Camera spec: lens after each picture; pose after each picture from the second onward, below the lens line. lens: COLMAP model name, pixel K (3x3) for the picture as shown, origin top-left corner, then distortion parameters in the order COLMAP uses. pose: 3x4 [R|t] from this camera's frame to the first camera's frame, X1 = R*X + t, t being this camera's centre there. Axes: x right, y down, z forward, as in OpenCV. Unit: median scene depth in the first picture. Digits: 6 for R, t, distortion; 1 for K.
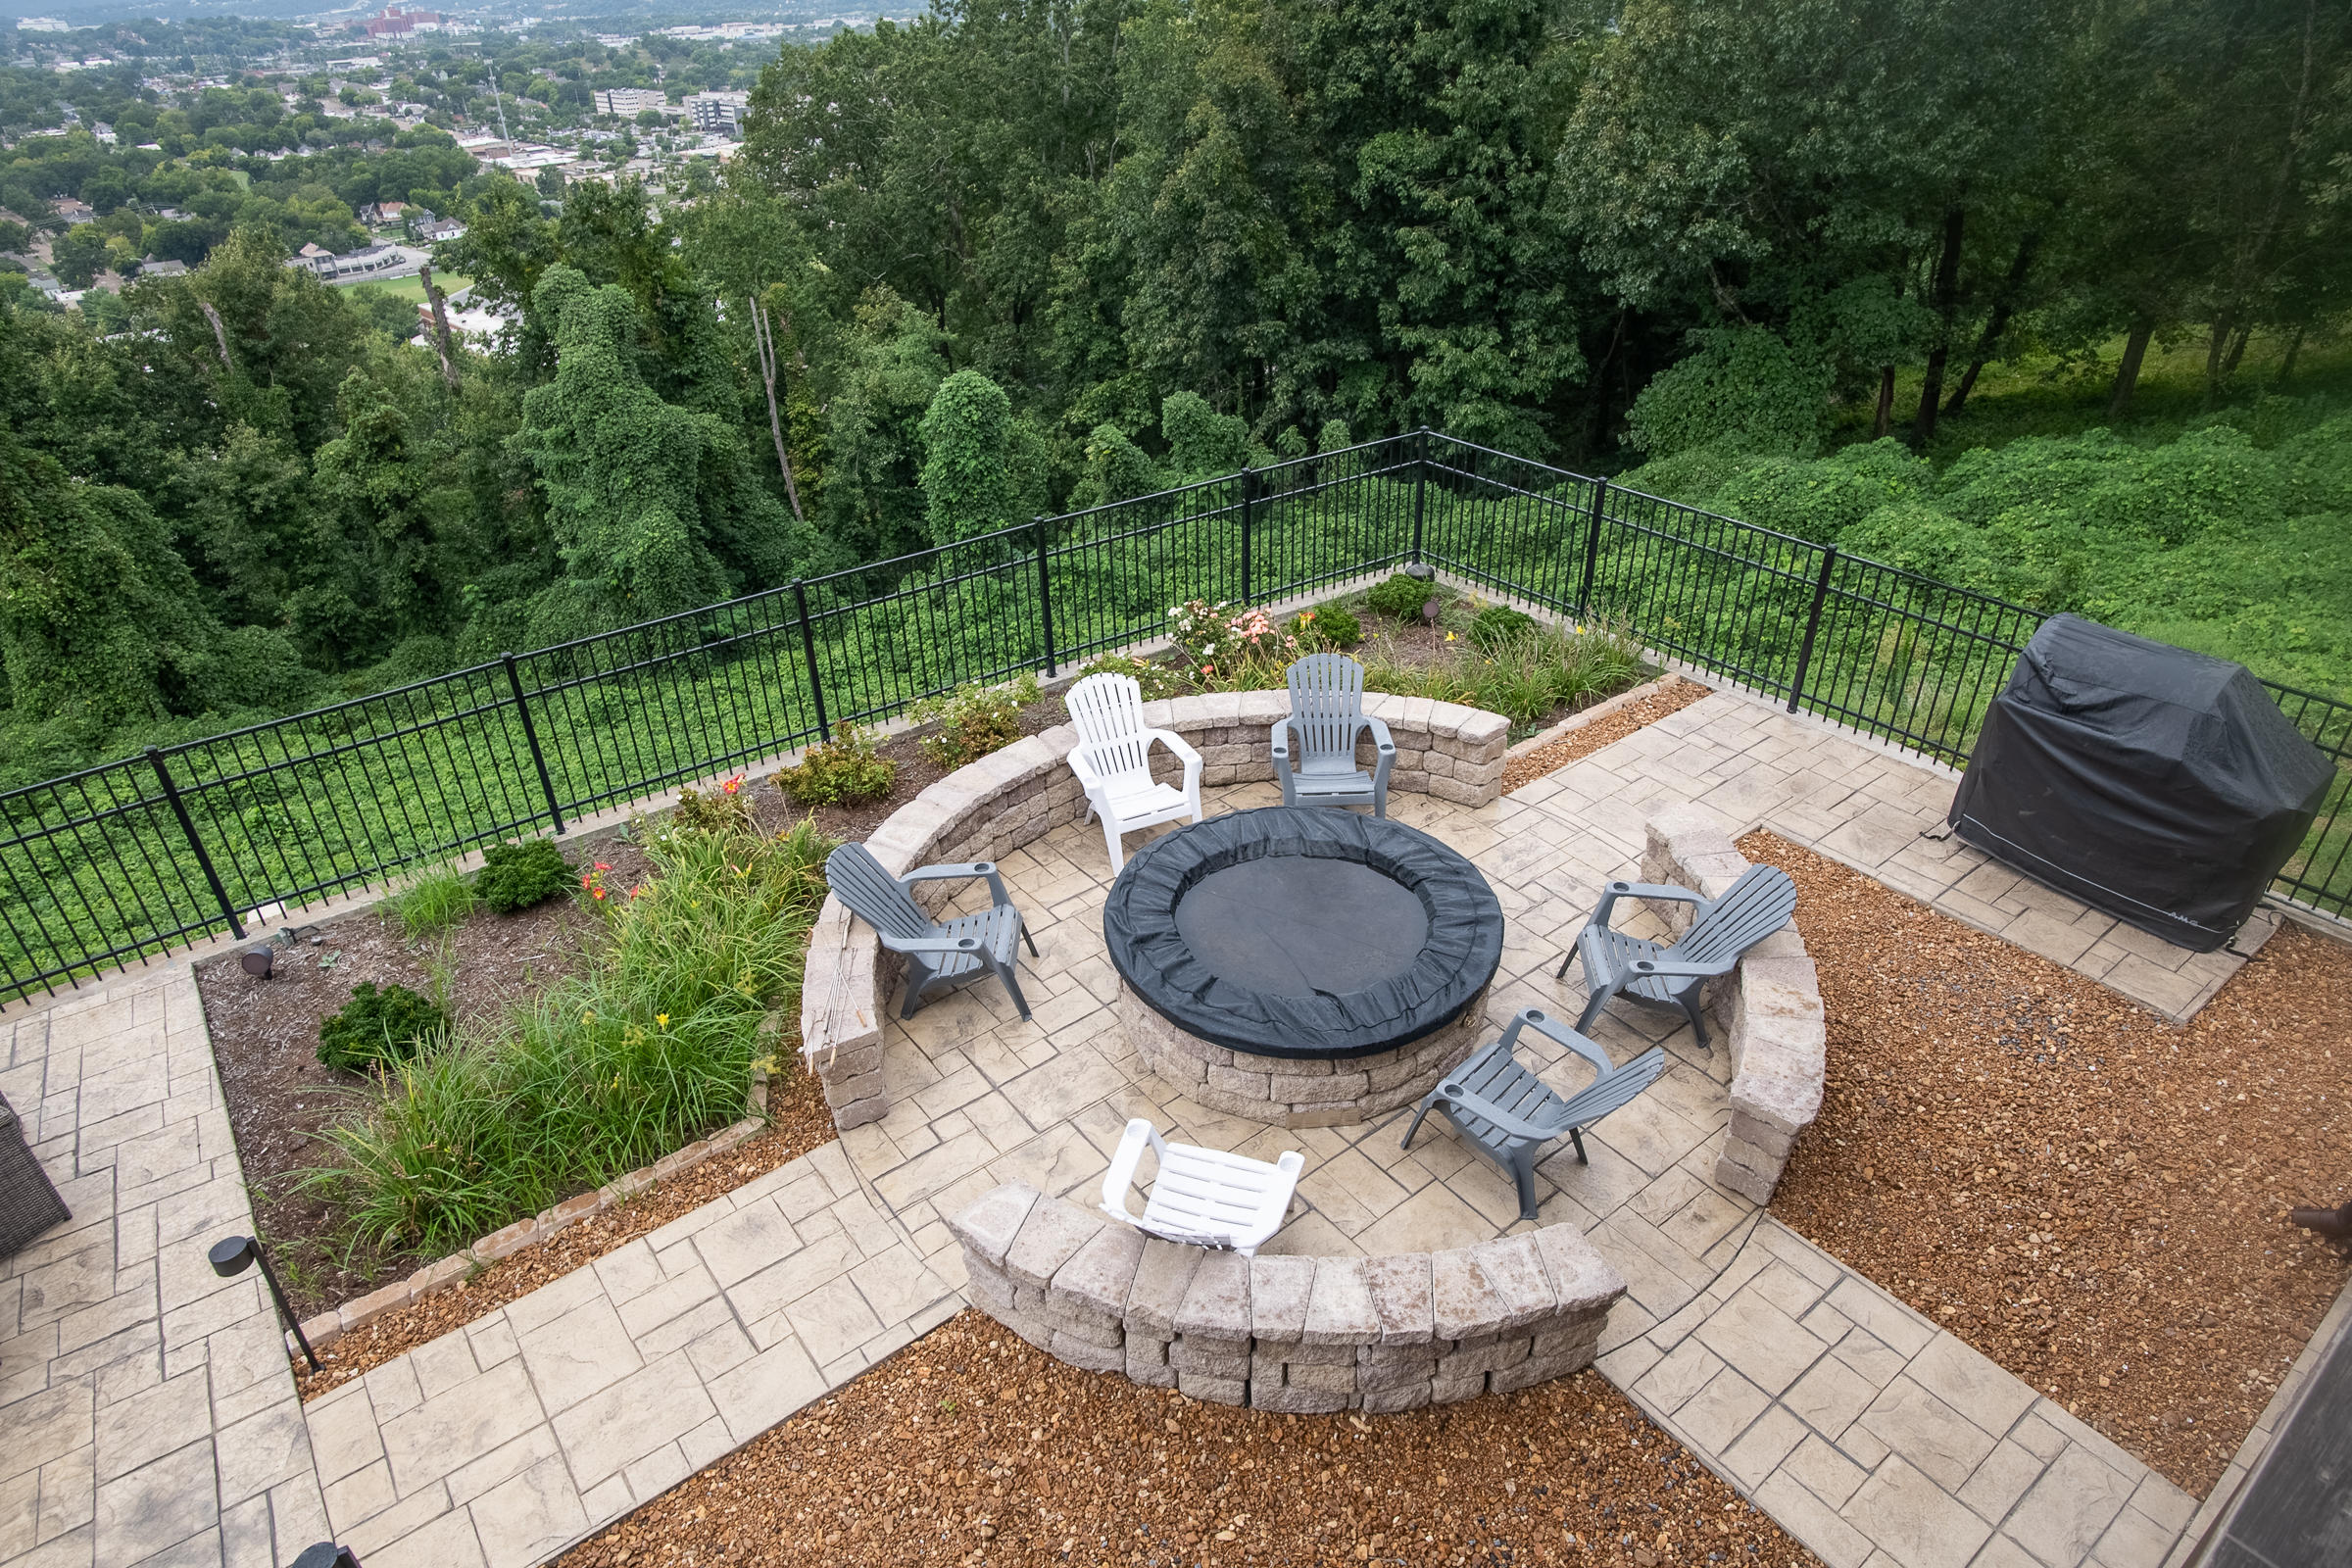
lens RADIAL K [[1358.1, 0, 1182.5], [0, 1358.1, 789.7], [0, 0, 1]] dist [-0.035933, 0.013794]
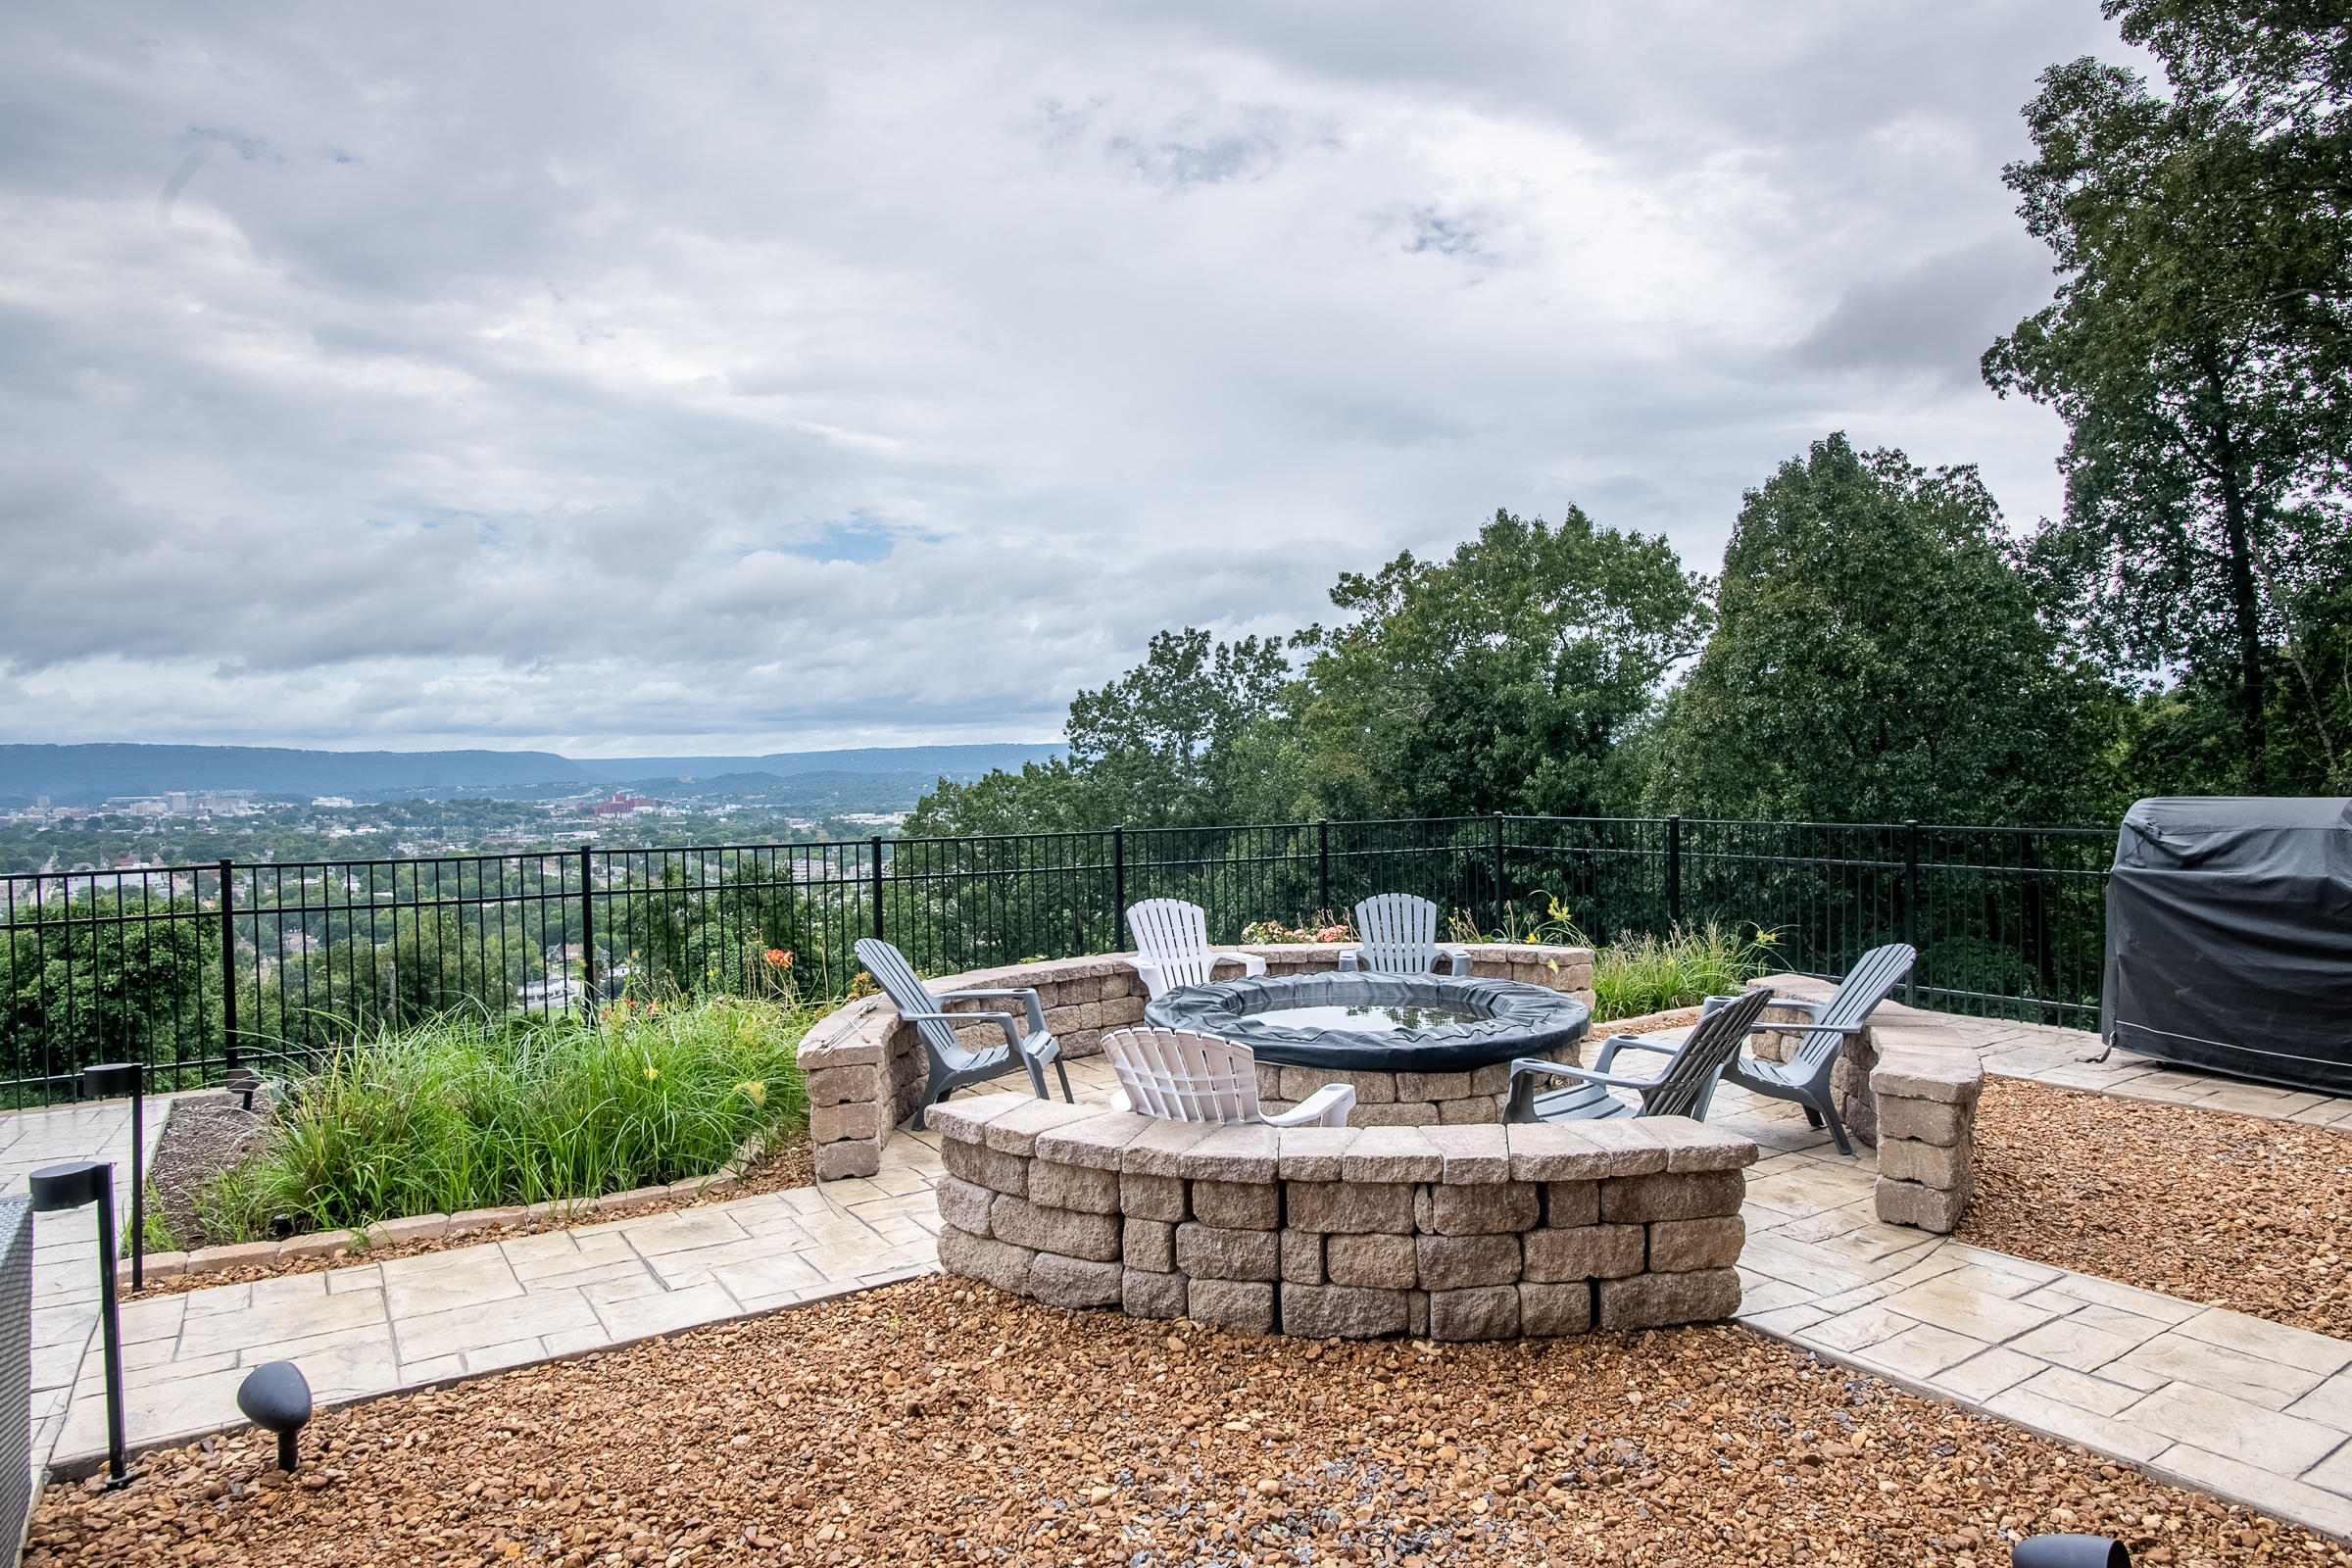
lens RADIAL K [[1372.0, 0, 1197.2], [0, 1372.0, 780.2], [0, 0, 1]] dist [-0.039570, 0.020034]
pose [[0.997372, 0.007296, -0.072076, 0.053572], [-0.043535, 0.855594, -0.515813, 0.559330], [0.057905, 0.517596, 0.853664, 0.174059]]
